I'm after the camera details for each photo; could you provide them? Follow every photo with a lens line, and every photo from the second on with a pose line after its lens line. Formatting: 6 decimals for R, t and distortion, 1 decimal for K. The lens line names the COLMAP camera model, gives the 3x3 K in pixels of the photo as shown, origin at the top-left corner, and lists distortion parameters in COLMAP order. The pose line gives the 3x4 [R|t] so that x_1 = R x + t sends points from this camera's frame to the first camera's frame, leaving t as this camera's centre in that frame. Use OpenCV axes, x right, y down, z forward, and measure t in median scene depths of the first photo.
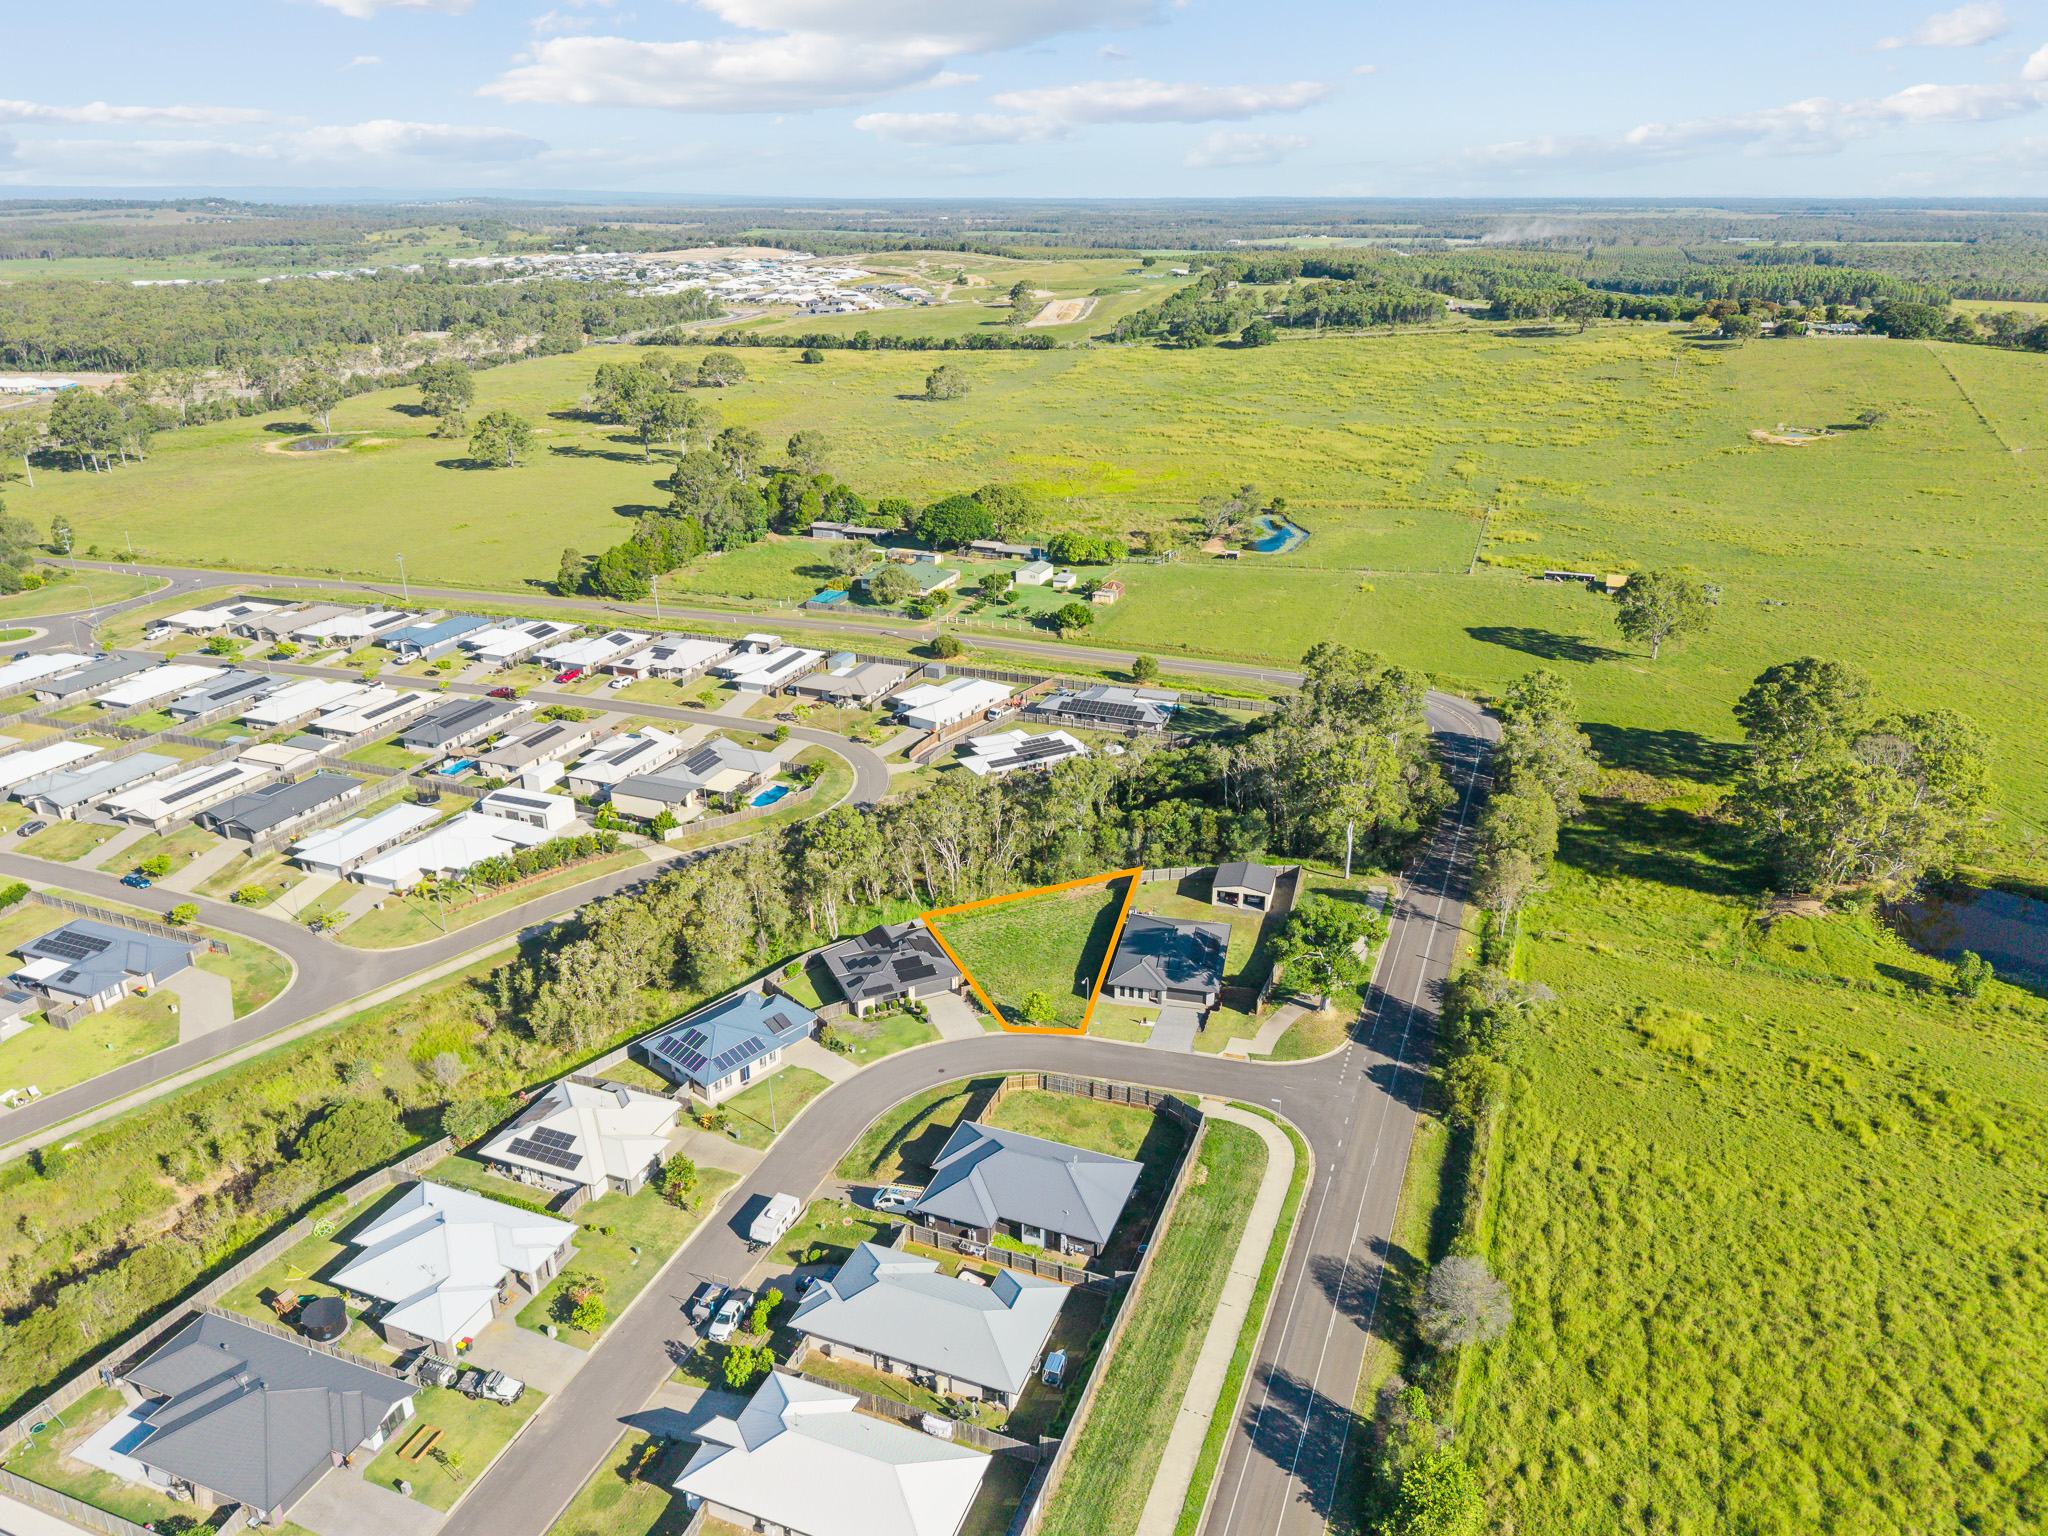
lens RADIAL K [[1404.1, 0, 1024.0], [0, 1404.1, 768.0], [0, 0, 1]] dist [0.014225, -0.003582]
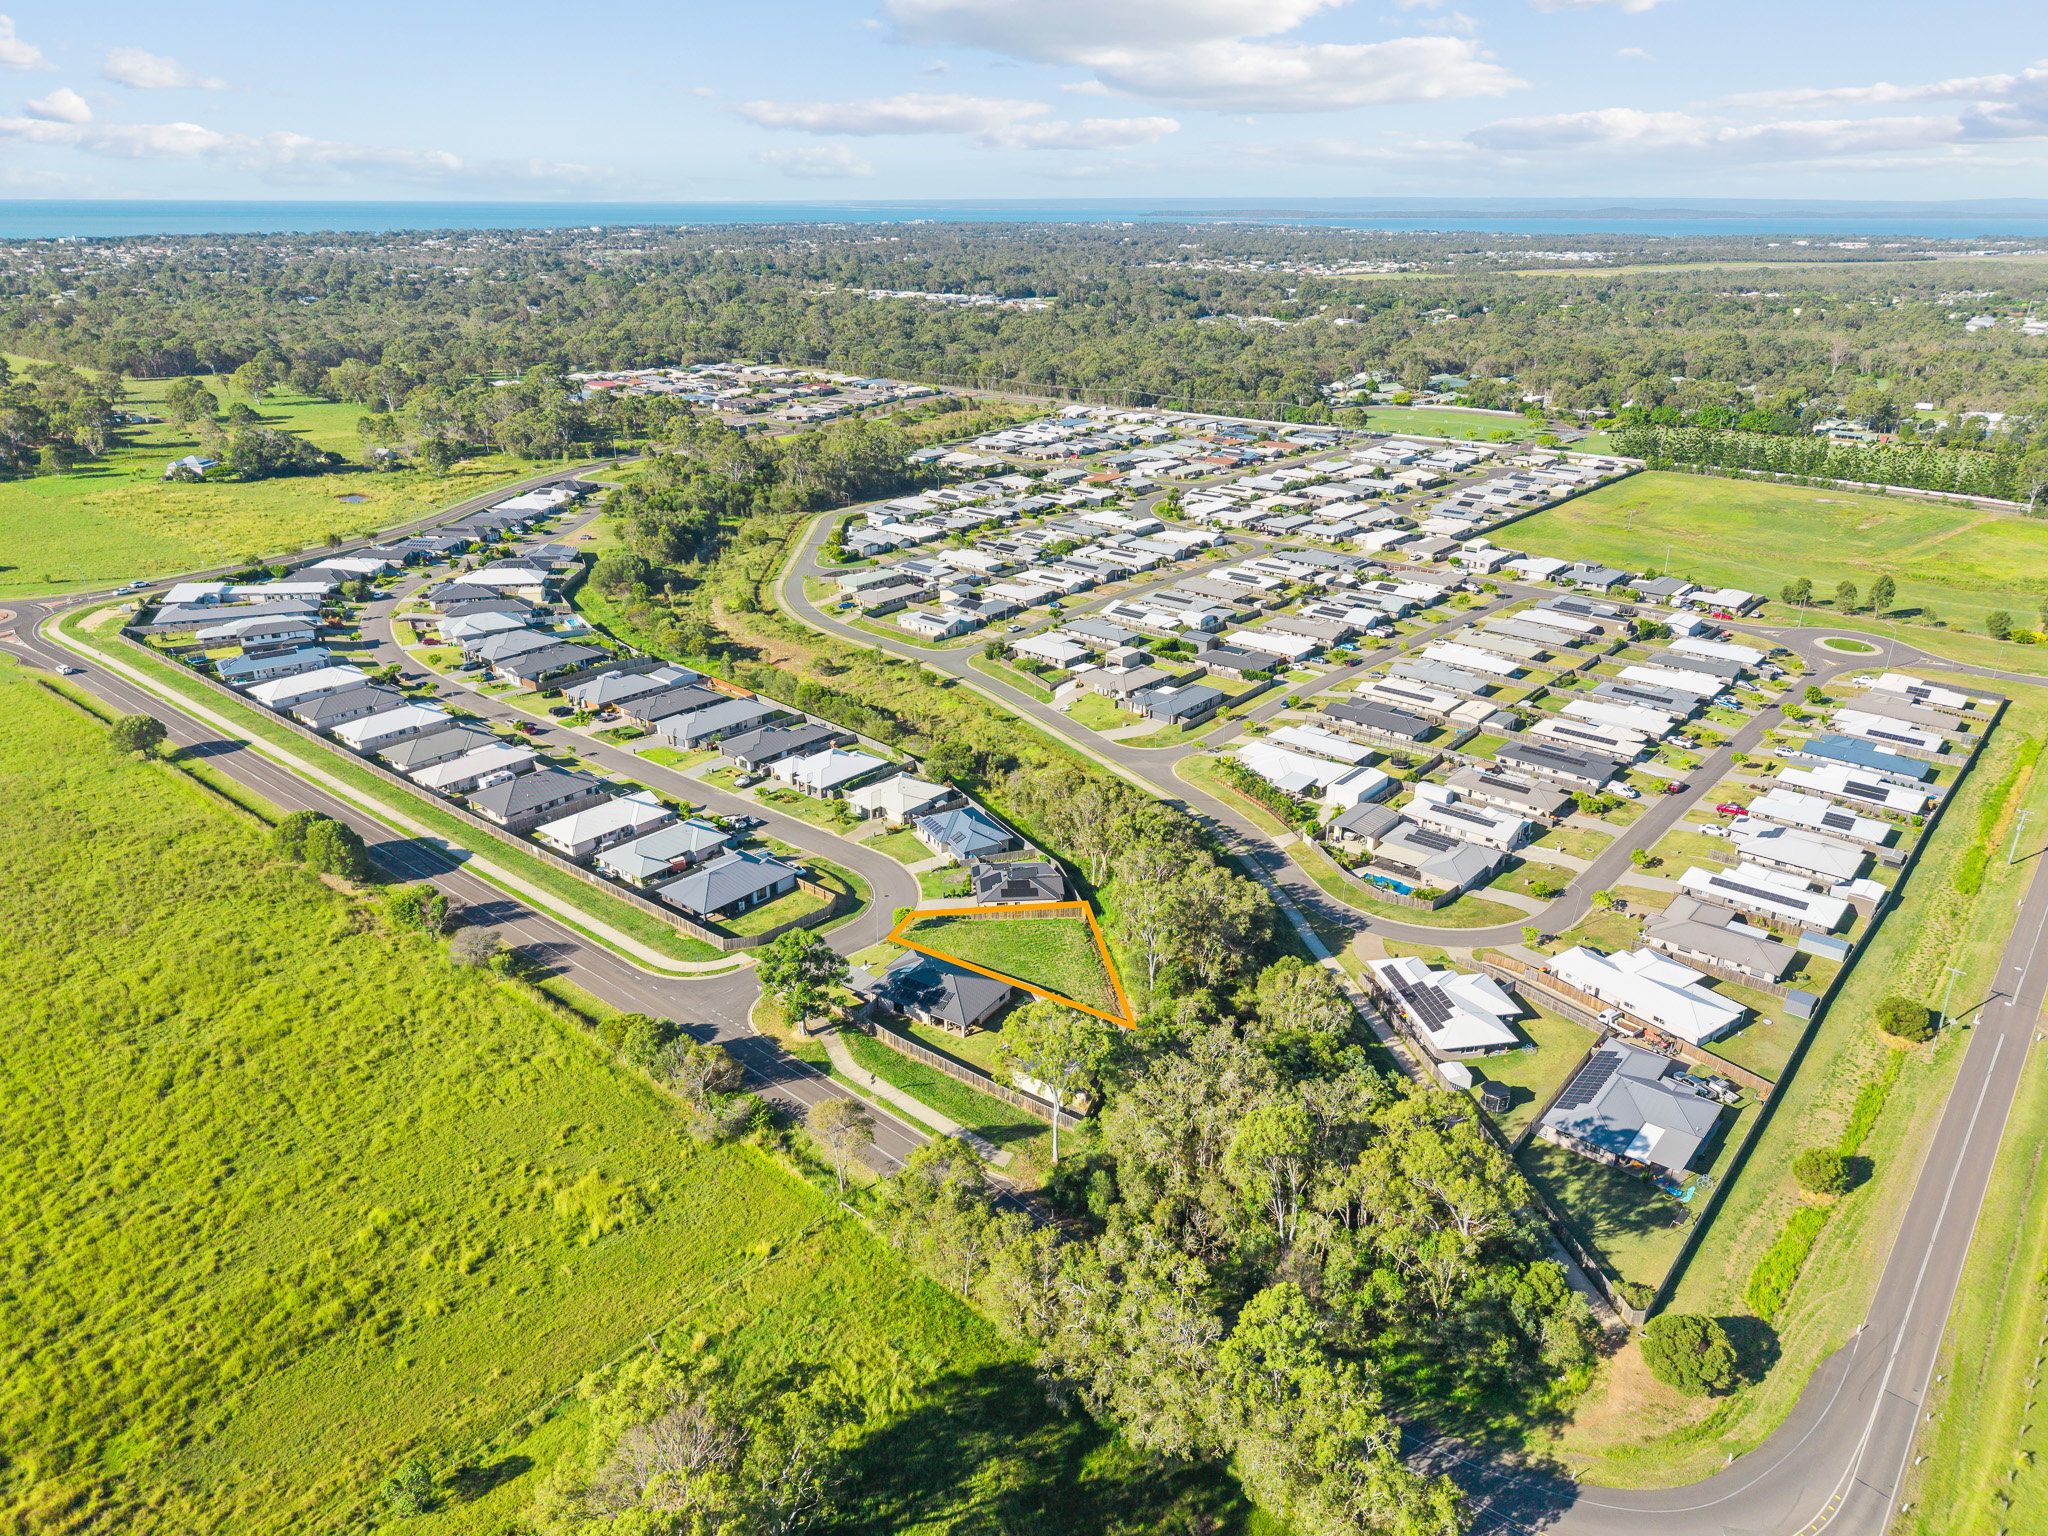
lens RADIAL K [[1404.1, 0, 1024.0], [0, 1404.1, 768.0], [0, 0, 1]] dist [0.014225, -0.003582]
pose [[-0.324697, 0.354775, -0.876759, 0.863888], [-0.365335, 0.807996, 0.462247, -0.474670], [0.872412, 0.470401, -0.132742, 0.968130]]
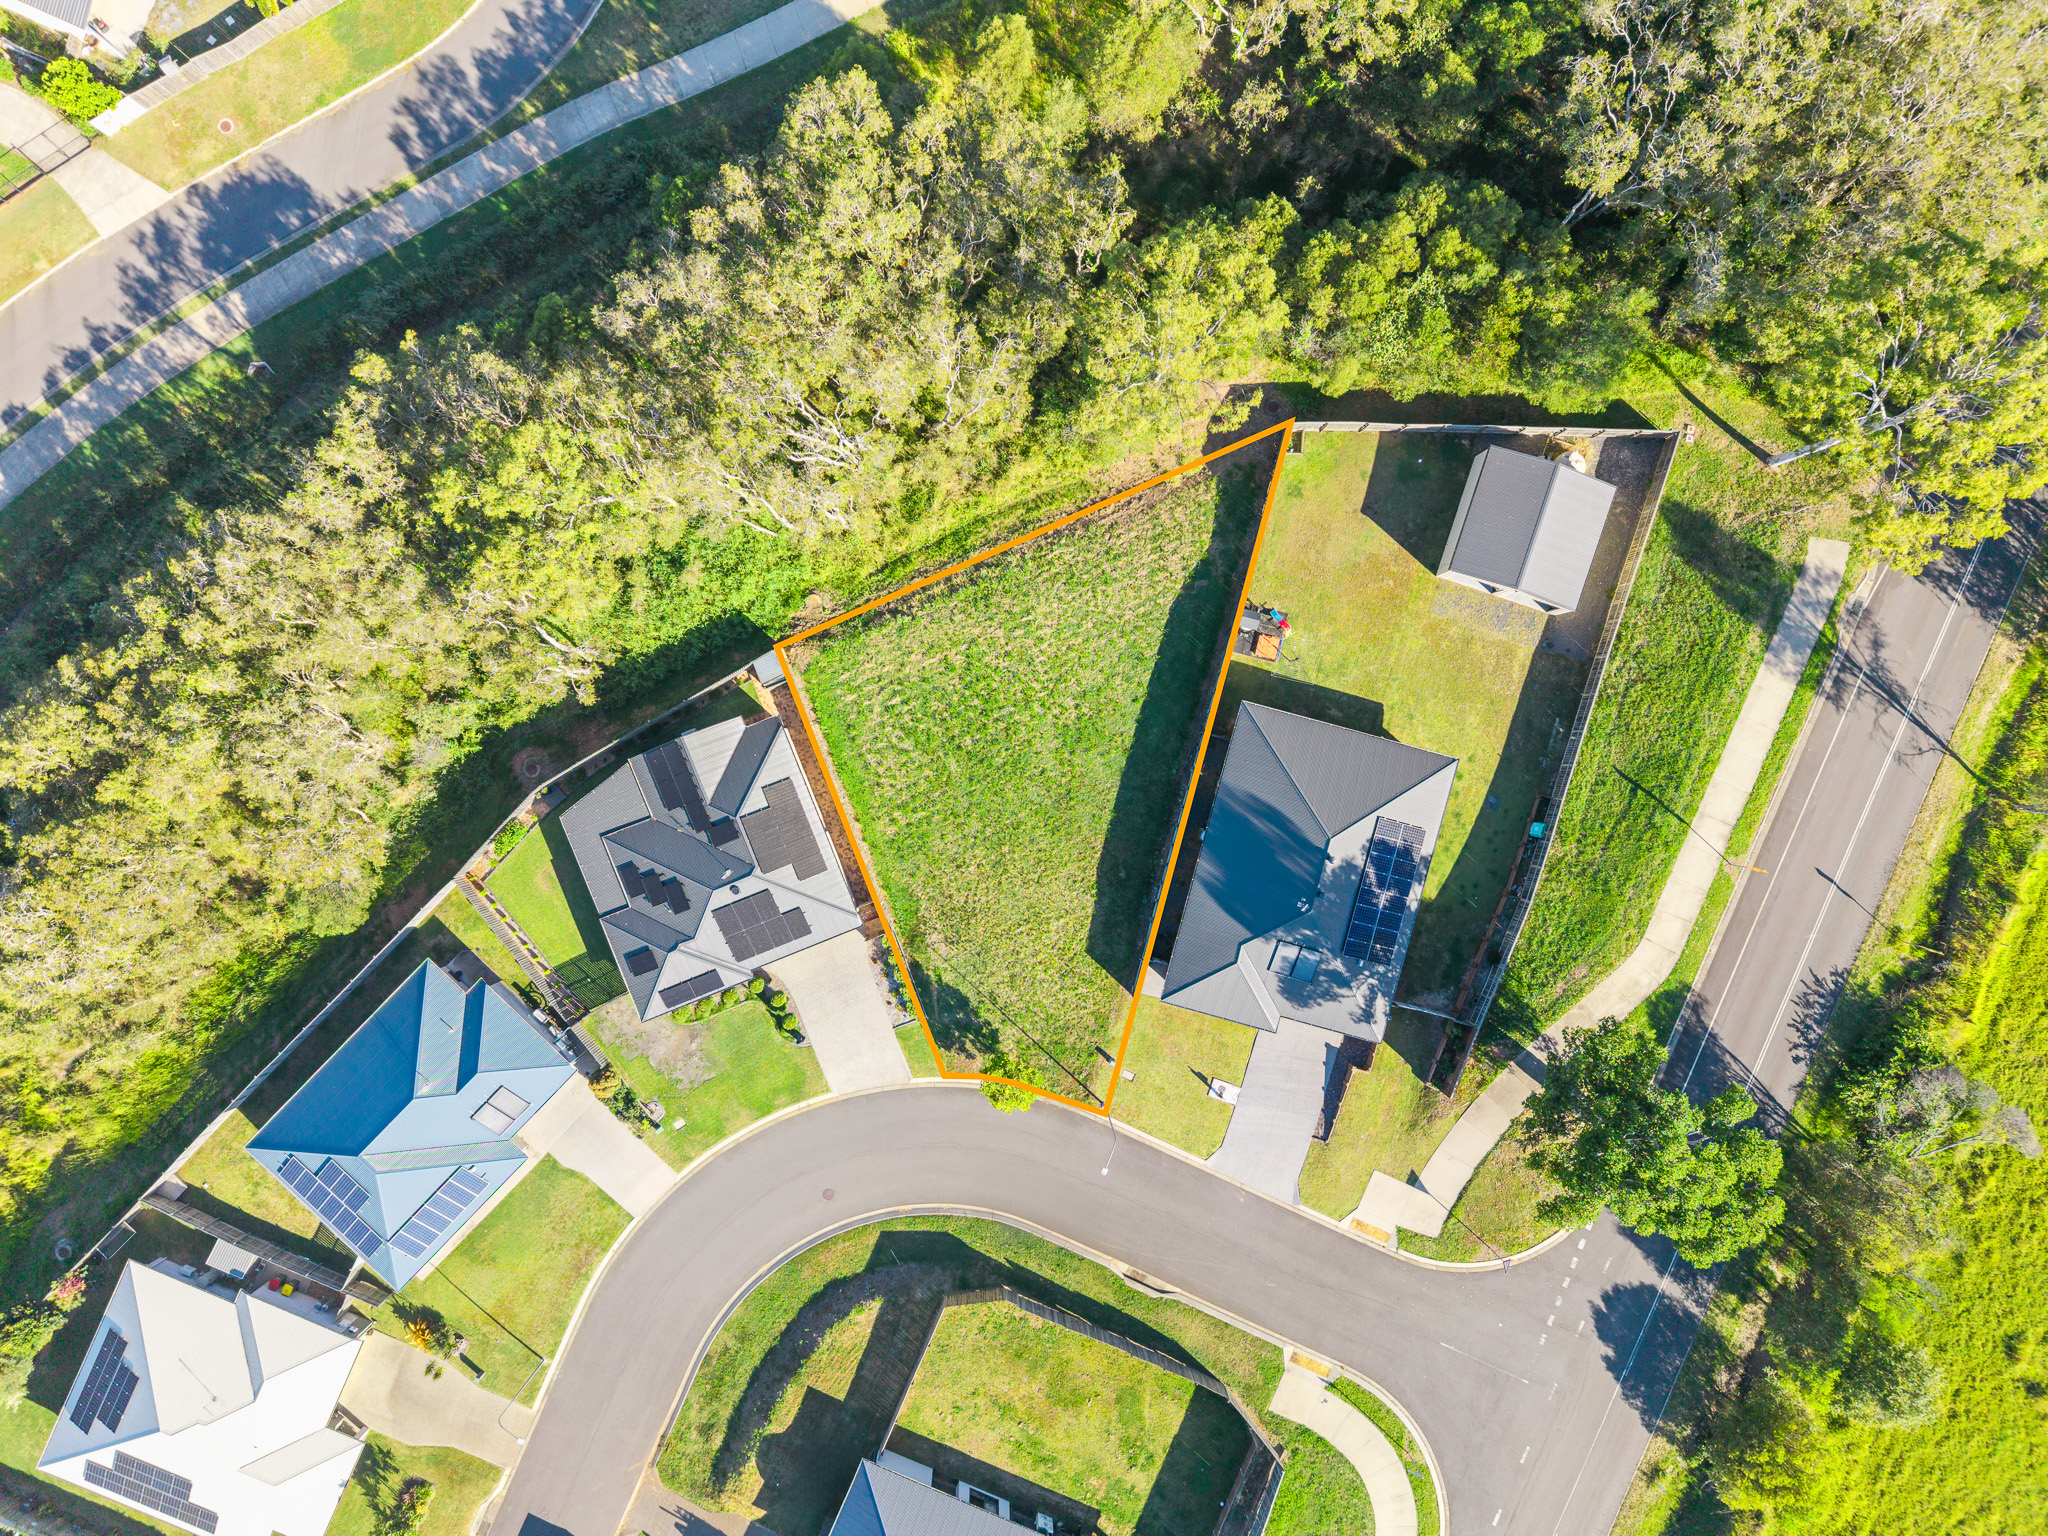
lens RADIAL K [[1404.1, 0, 1024.0], [0, 1404.1, 768.0], [0, 0, 1]] dist [0.014225, -0.003582]
pose [[0.998668, 0.043864, 0.027187, -0.003975], [-0.040988, 0.354111, 0.934305, -0.274922], [0.031355, -0.934174, 0.355437, 0.744970]]
